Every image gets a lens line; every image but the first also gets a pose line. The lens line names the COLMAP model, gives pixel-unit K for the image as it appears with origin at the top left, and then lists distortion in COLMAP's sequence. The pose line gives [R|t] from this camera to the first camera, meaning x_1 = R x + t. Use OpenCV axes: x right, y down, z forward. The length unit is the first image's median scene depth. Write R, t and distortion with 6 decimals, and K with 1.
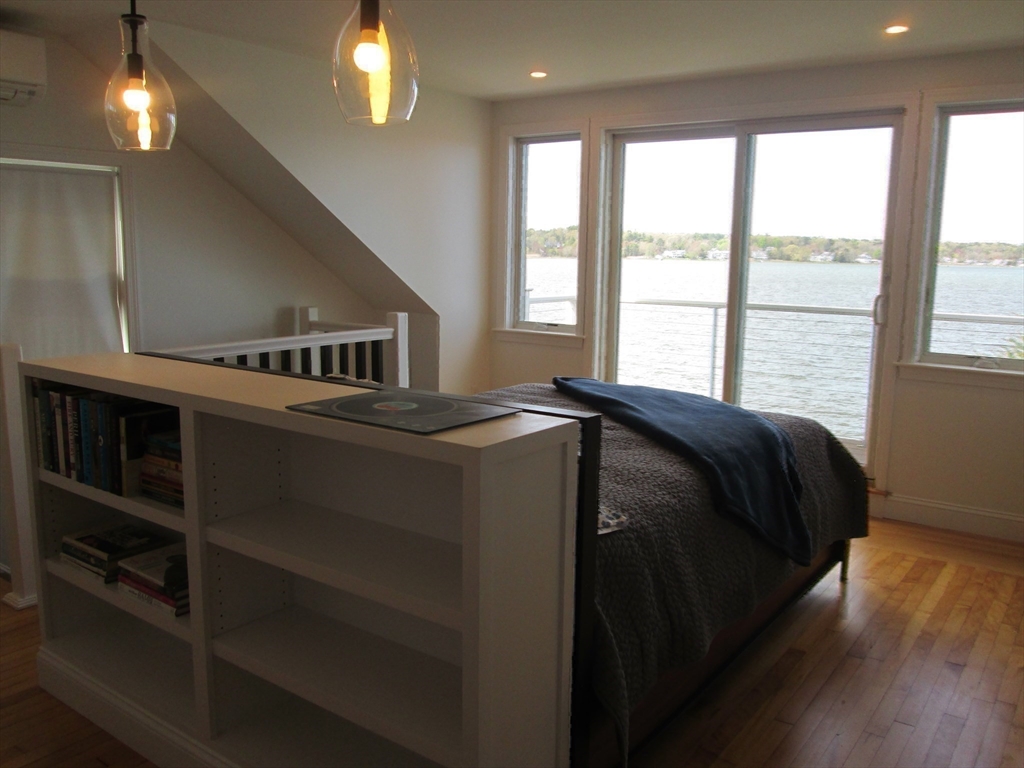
lens RADIAL K [[856.2, 0, 512.0], [0, 856.2, 384.0], [0, 0, 1]] dist [-0.041684, 0.008521]
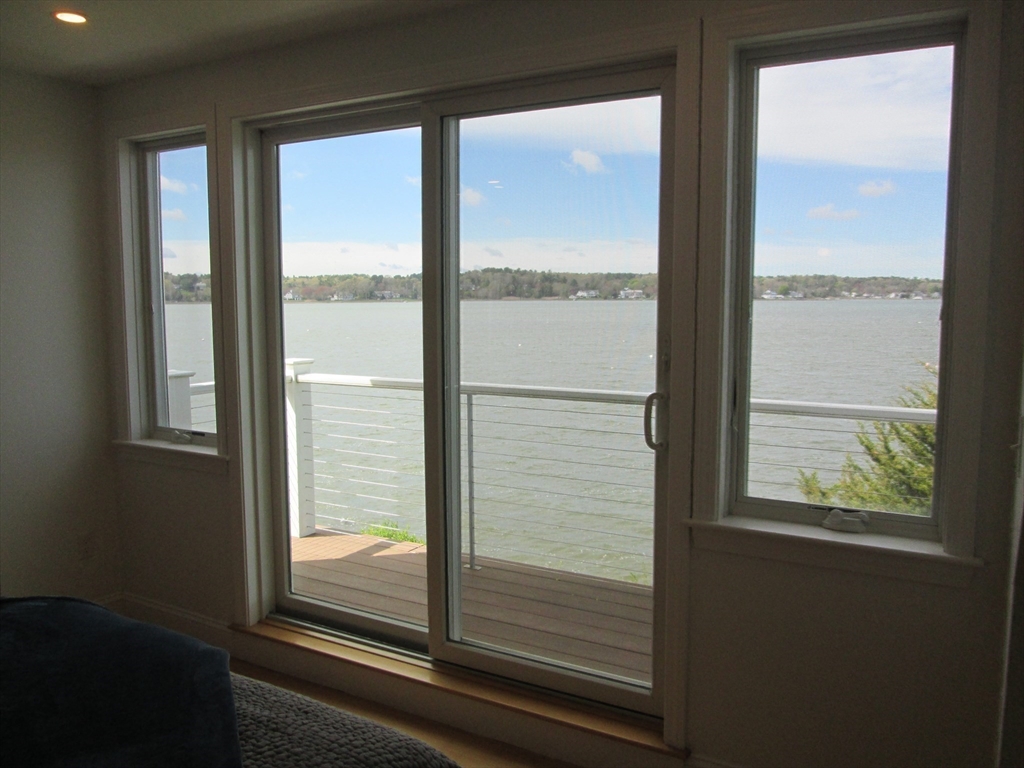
lens RADIAL K [[856.2, 0, 512.0], [0, 856.2, 384.0], [0, 0, 1]] dist [-0.041684, 0.008521]
pose [[0.995048, -0.029327, 0.094973, 0.262621], [0.033932, 0.998307, -0.047239, -0.080786], [-0.093427, 0.050227, 0.994358, 0.415260]]
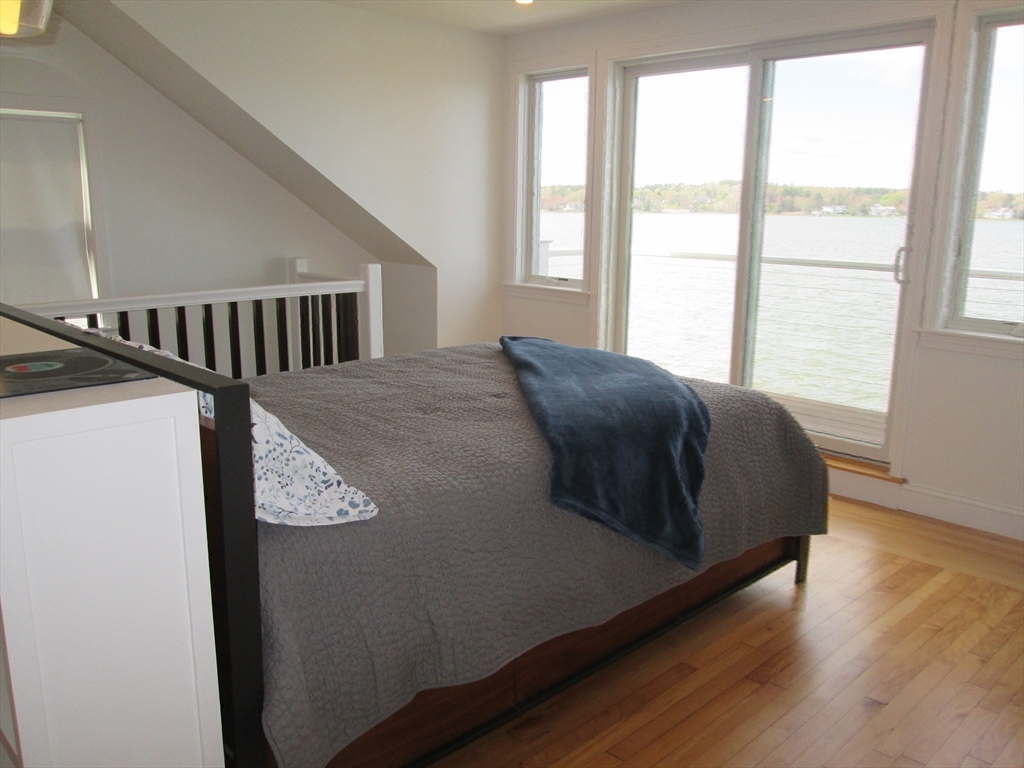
lens RADIAL K [[856.2, 0, 512.0], [0, 856.2, 384.0], [0, 0, 1]] dist [-0.041684, 0.008521]
pose [[0.985773, 0.031449, -0.165111, 0.176779], [-0.023067, 0.998357, 0.052443, -0.004256], [0.166489, -0.047889, 0.984880, 0.090293]]
